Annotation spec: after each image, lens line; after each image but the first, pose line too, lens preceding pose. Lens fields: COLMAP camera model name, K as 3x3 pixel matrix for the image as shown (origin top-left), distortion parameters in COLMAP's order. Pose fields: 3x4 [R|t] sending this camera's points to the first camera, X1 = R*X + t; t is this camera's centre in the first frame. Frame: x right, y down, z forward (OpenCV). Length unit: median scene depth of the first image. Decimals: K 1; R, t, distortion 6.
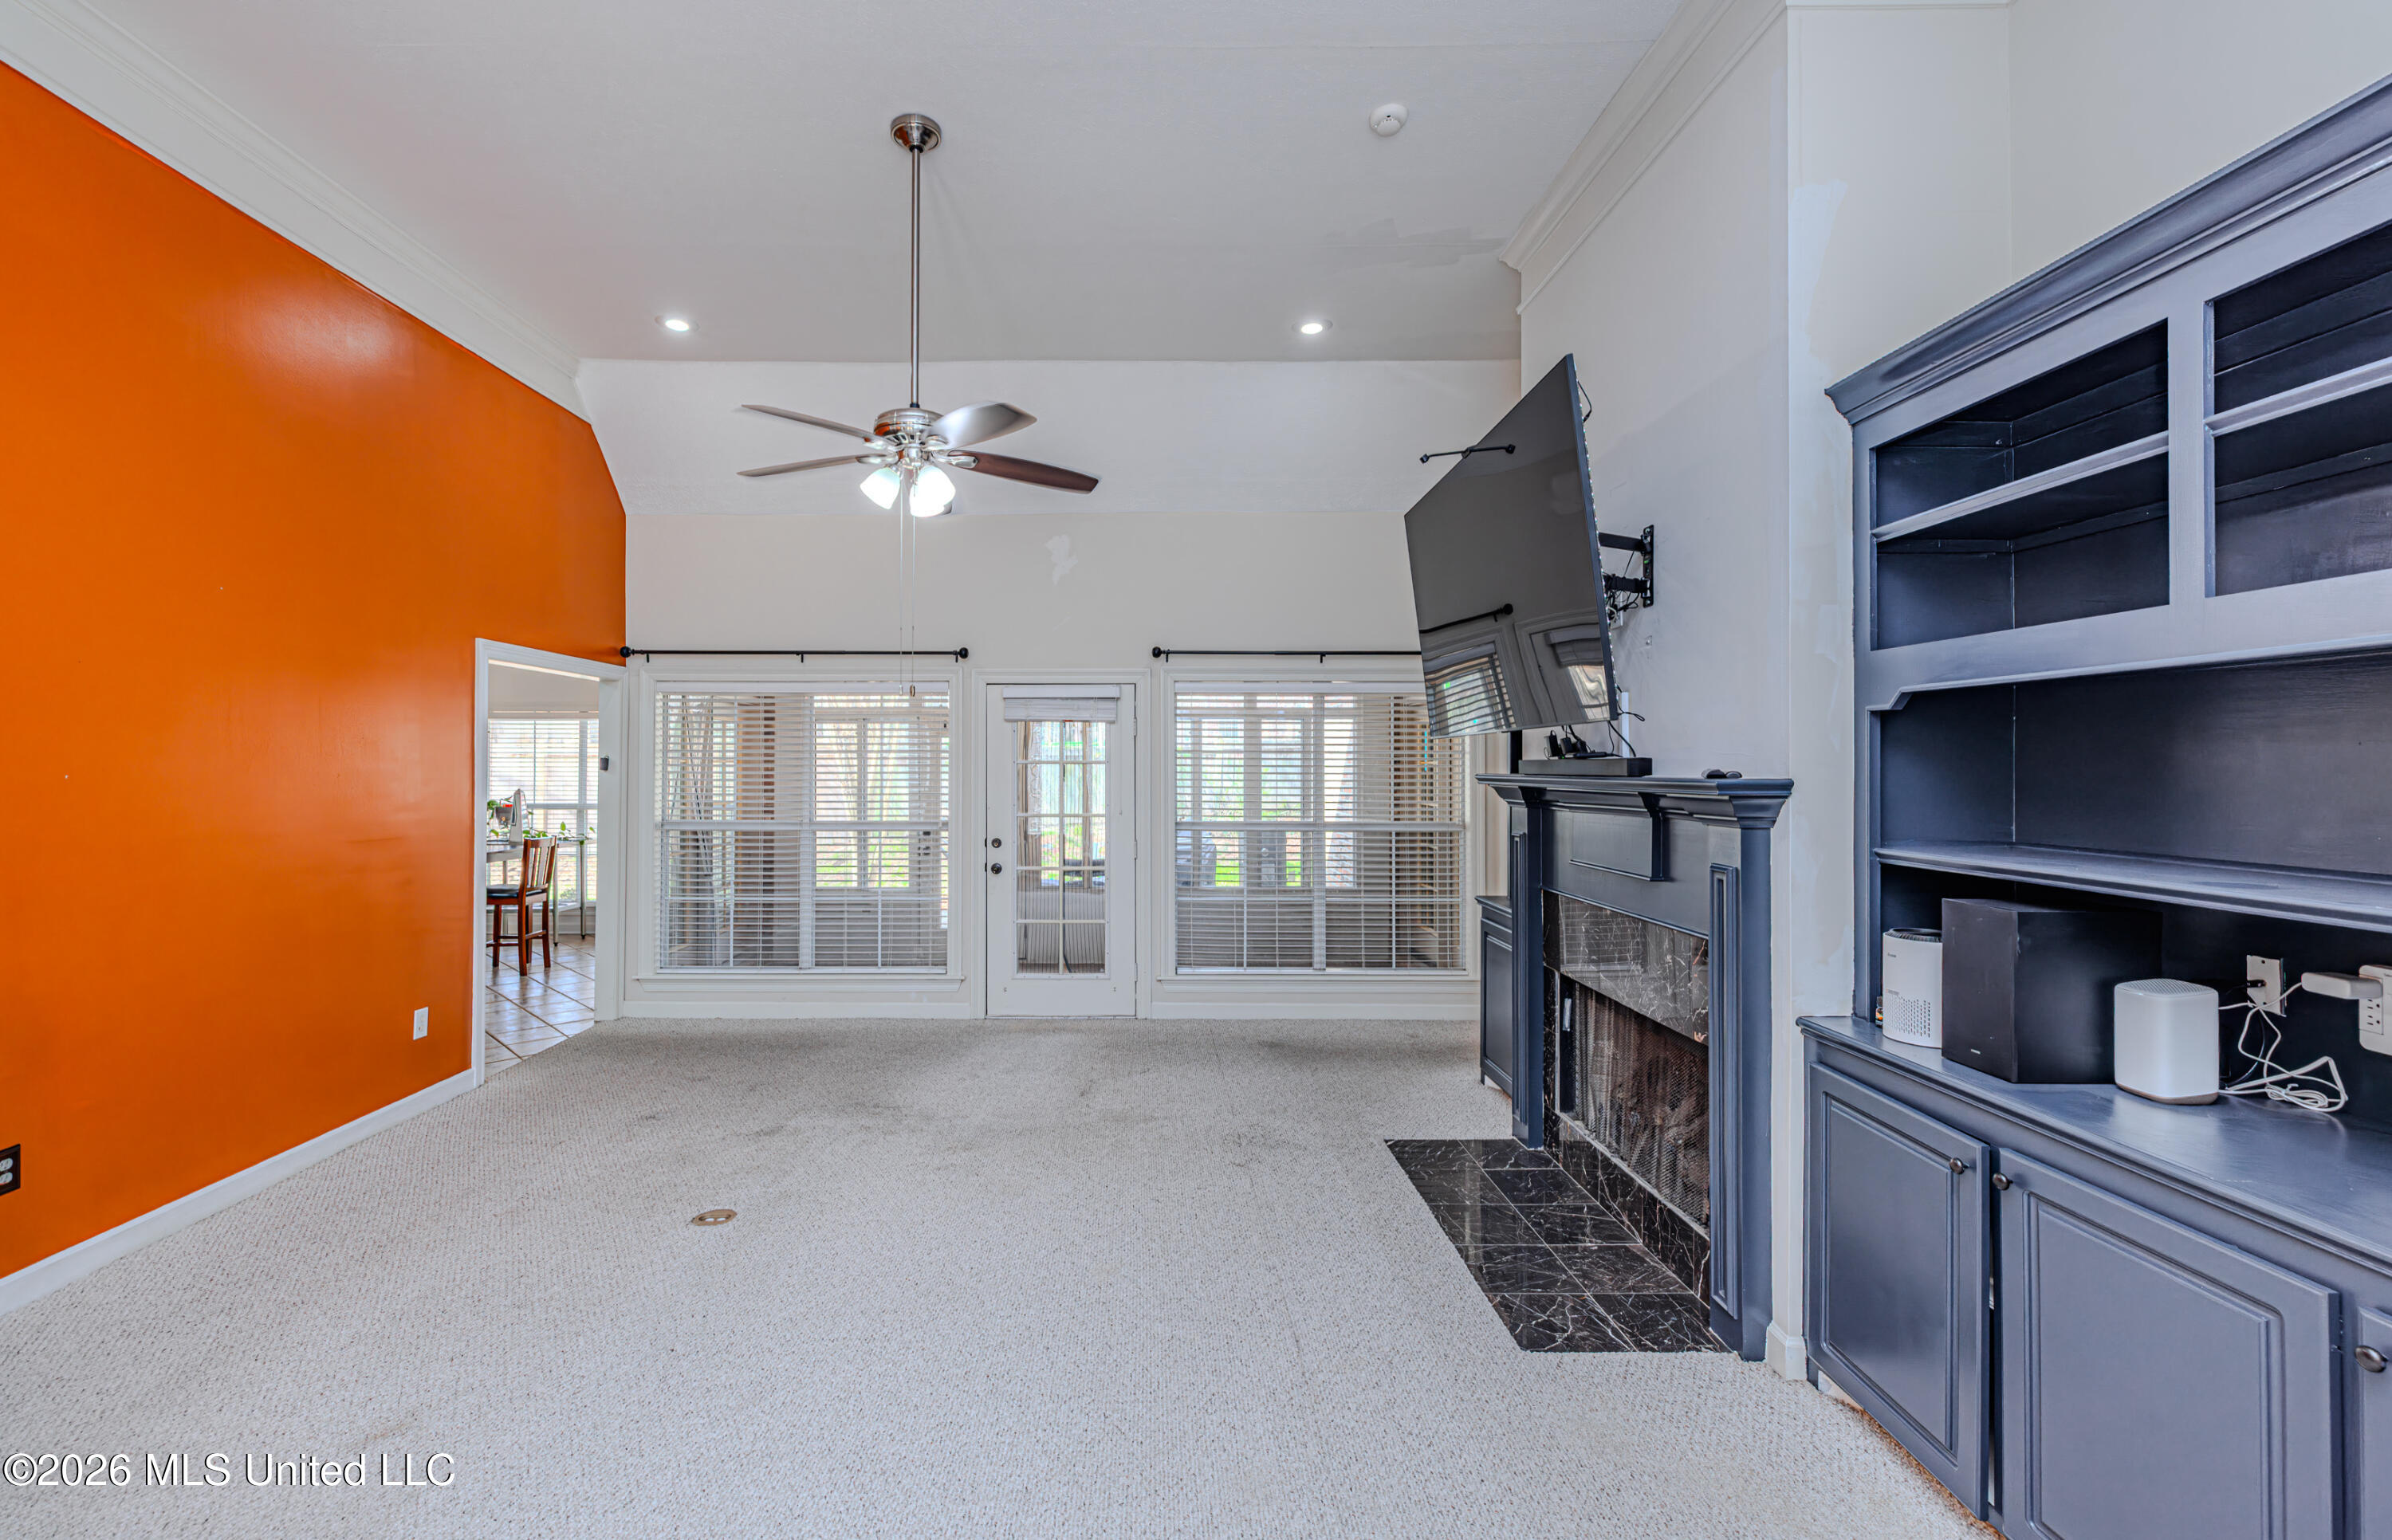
lens RADIAL K [[1001.0, 0, 1177.4], [0, 1001.0, 760.6], [0, 0, 1]] dist [0.002825, 0.000621]
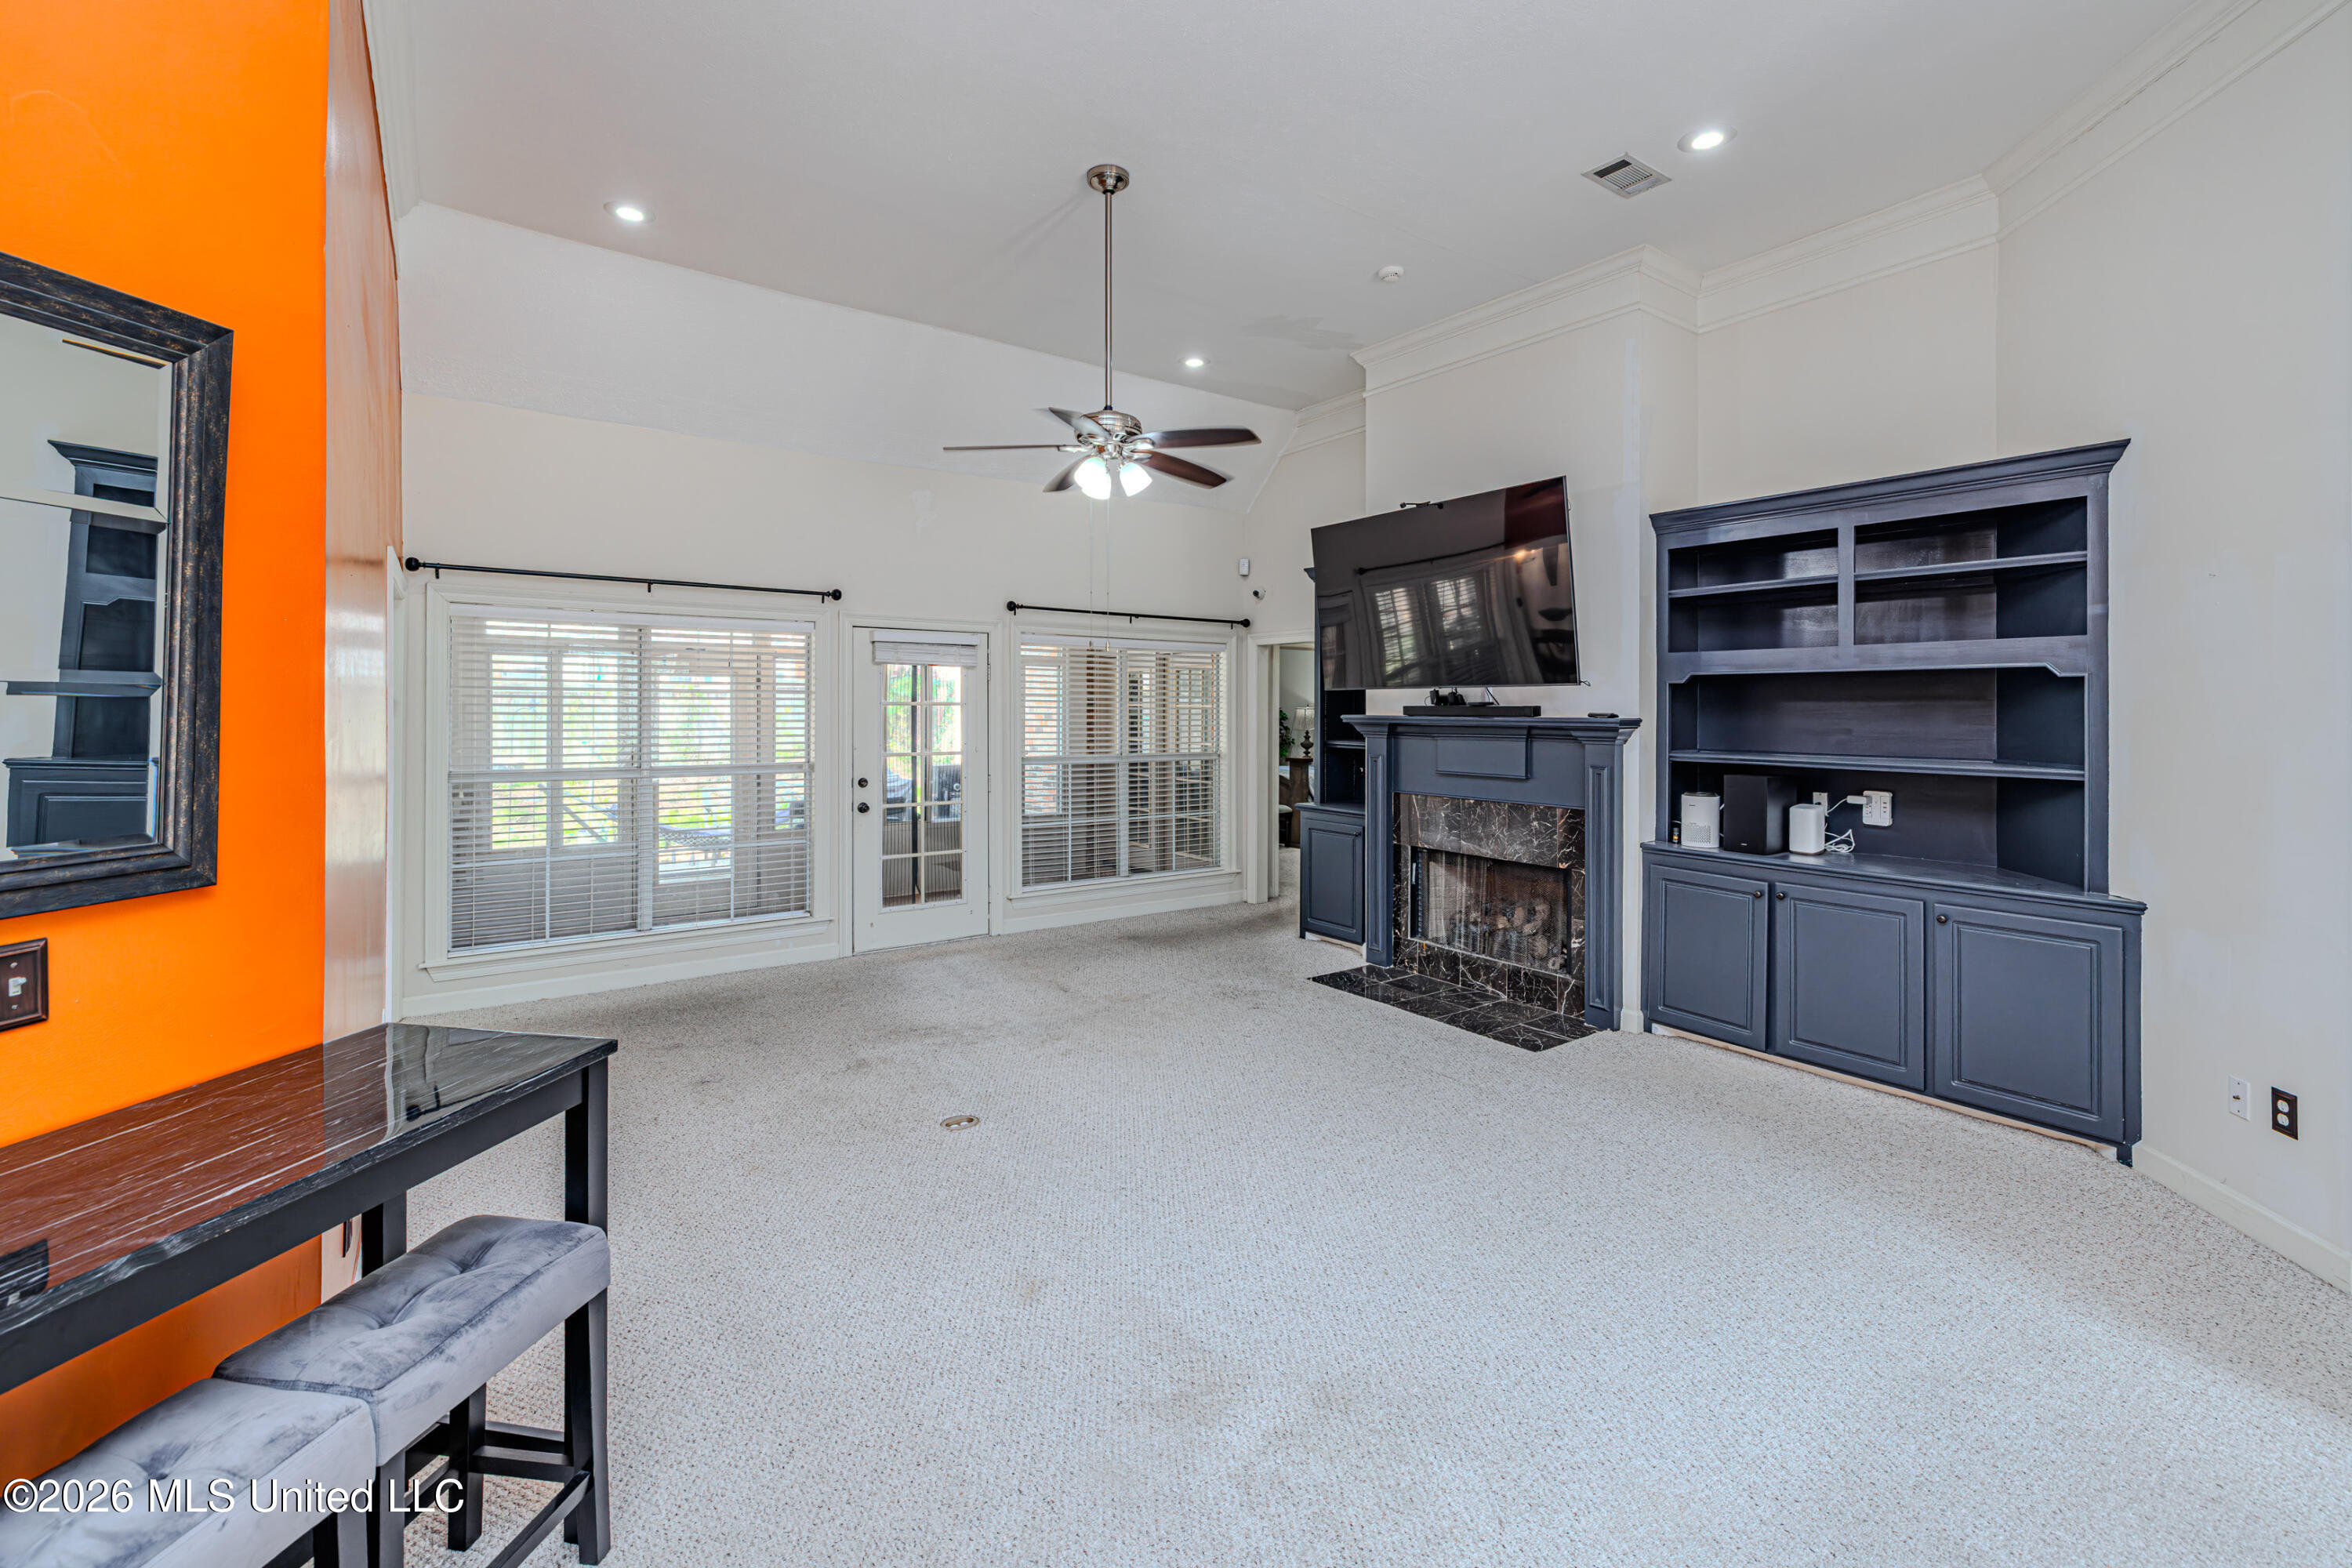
lens RADIAL K [[1012.8, 0, 1133.5], [0, 1012.8, 704.4], [0, 0, 1]] dist [-0.000510, 0.000556]
pose [[0.812613, 0.006238, 0.582770, -0.859811], [-0.008461, 0.999964, 0.001095, -0.001323], [-0.582742, -0.005821, 0.812636, -0.001762]]
